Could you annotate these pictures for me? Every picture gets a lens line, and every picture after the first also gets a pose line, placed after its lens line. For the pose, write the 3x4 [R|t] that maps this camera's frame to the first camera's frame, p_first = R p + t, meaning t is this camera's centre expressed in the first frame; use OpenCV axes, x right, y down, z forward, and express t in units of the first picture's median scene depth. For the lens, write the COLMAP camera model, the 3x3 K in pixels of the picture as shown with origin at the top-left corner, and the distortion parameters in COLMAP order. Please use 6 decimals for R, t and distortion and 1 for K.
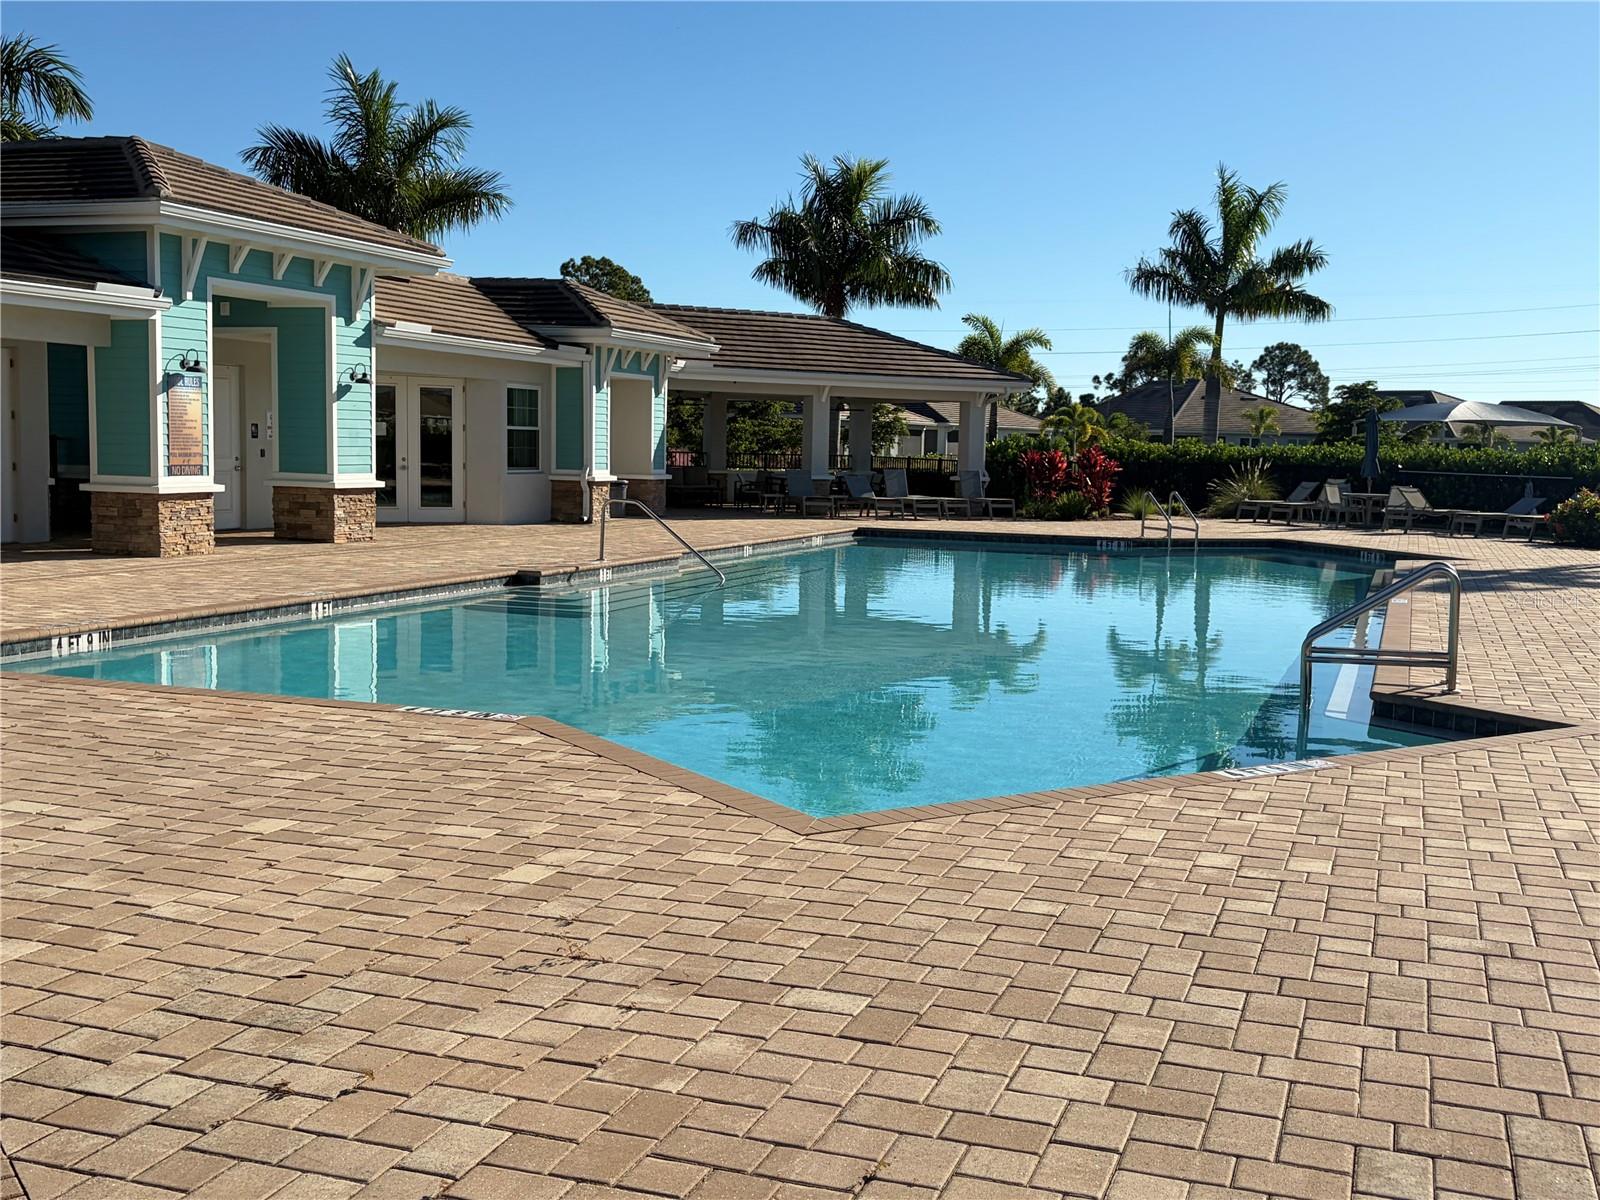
lens RADIAL K [[1643.0, 0, 800.0], [0, 1643.0, 600.0], [0, 0, 1]] dist [0.000881, 0.001257]
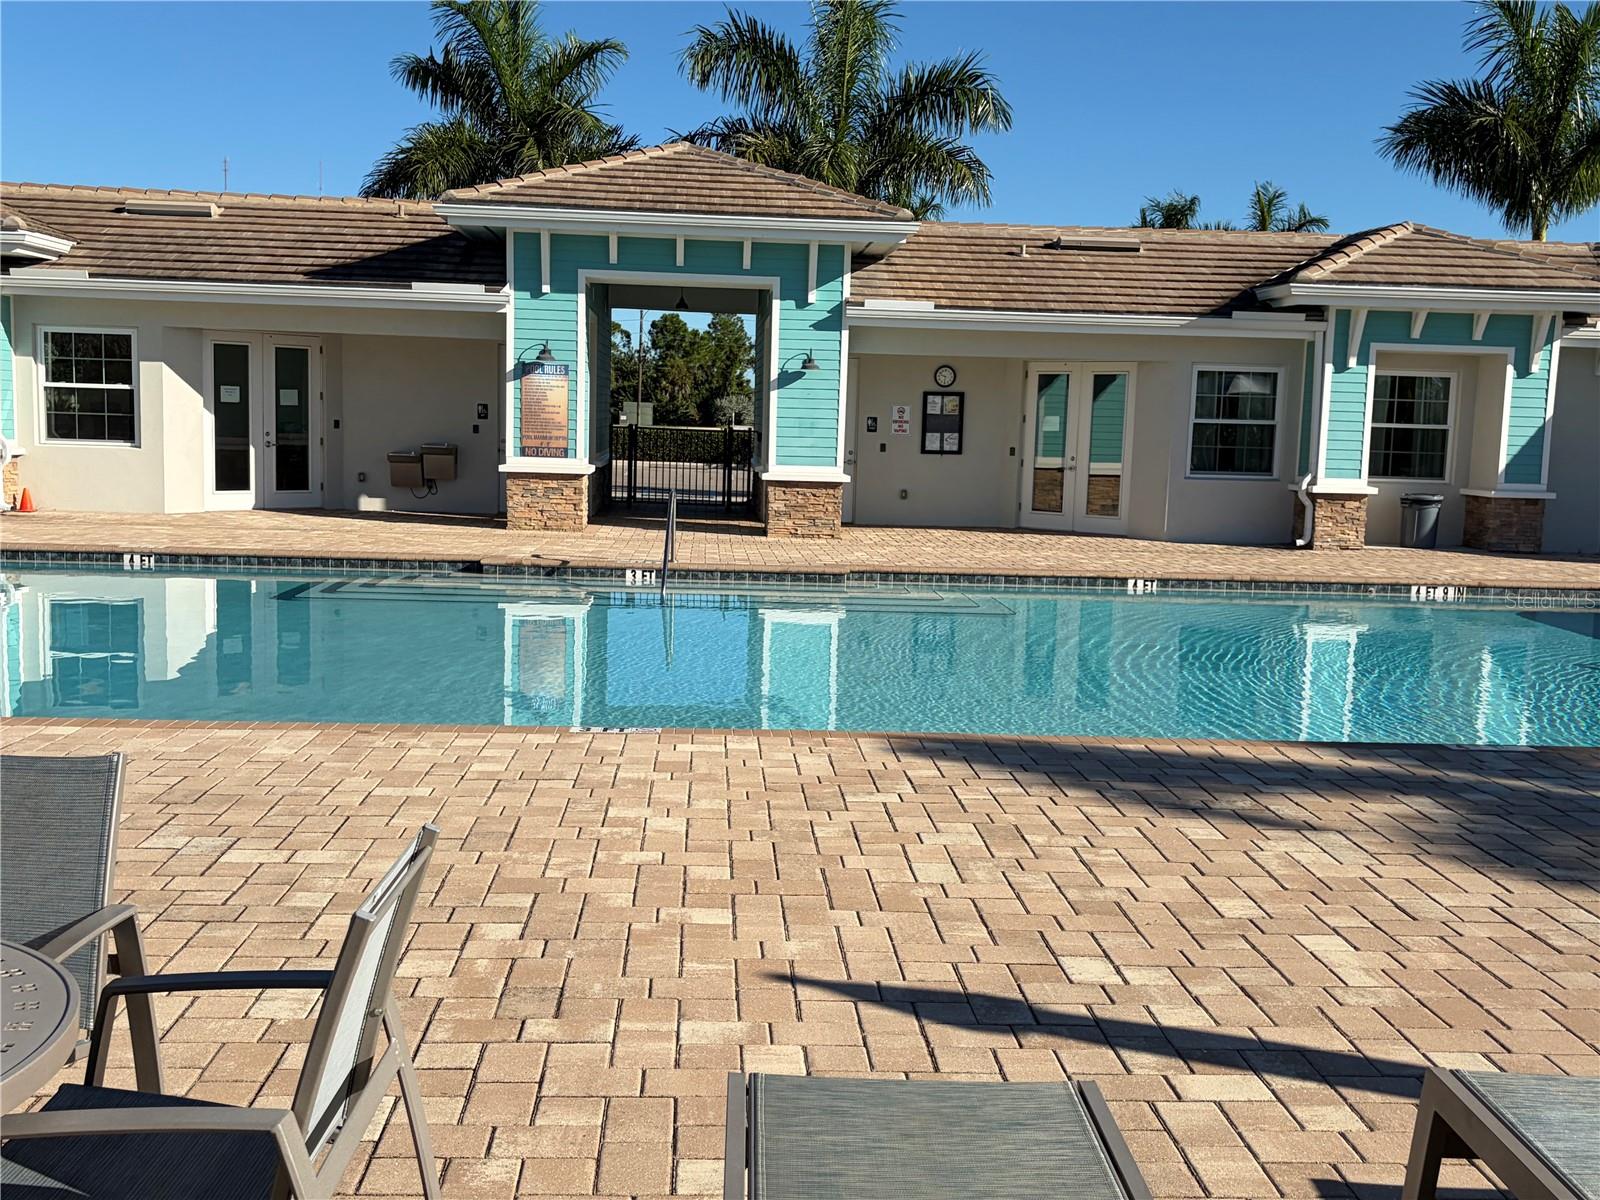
lens RADIAL K [[1660.5, 0, 800.0], [0, 1660.5, 600.0], [0, 0, 1]] dist [0.155496, -0.004607]
pose [[0.407176, 0.102016, -0.907635, 0.610417], [-0.108991, 0.992069, 0.062611, -0.060269], [0.906823, 0.073430, 0.415065, 0.611362]]
